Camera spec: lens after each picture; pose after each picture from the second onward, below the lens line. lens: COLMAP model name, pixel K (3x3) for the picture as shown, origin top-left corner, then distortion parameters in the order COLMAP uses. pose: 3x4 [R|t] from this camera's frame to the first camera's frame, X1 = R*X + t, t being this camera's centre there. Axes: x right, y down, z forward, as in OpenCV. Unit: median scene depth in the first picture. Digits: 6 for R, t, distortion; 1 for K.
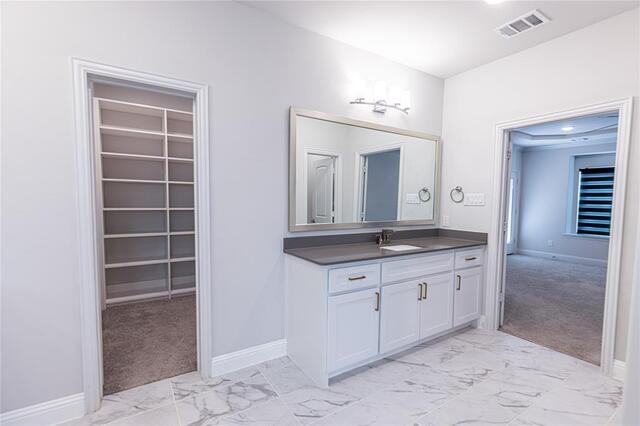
lens RADIAL K [[294.7, 0, 307.9], [0, 294.7, 214.9], [0, 0, 1]] dist [0.002838, 0.000197]
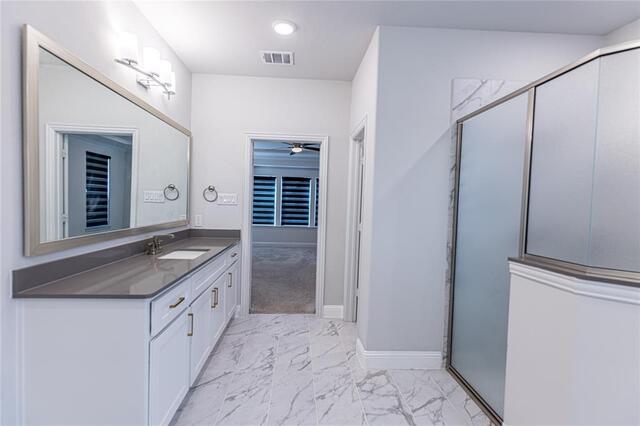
lens RADIAL K [[294.7, 0, 317.6], [0, 294.7, 211.7], [0, 0, 1]] dist [0.002838, 0.000197]
pose [[0.474030, -0.026590, 0.880107, -0.252944], [0.026911, 0.999514, 0.015703, -0.016975], [-0.880097, 0.016241, 0.474516, 0.245512]]
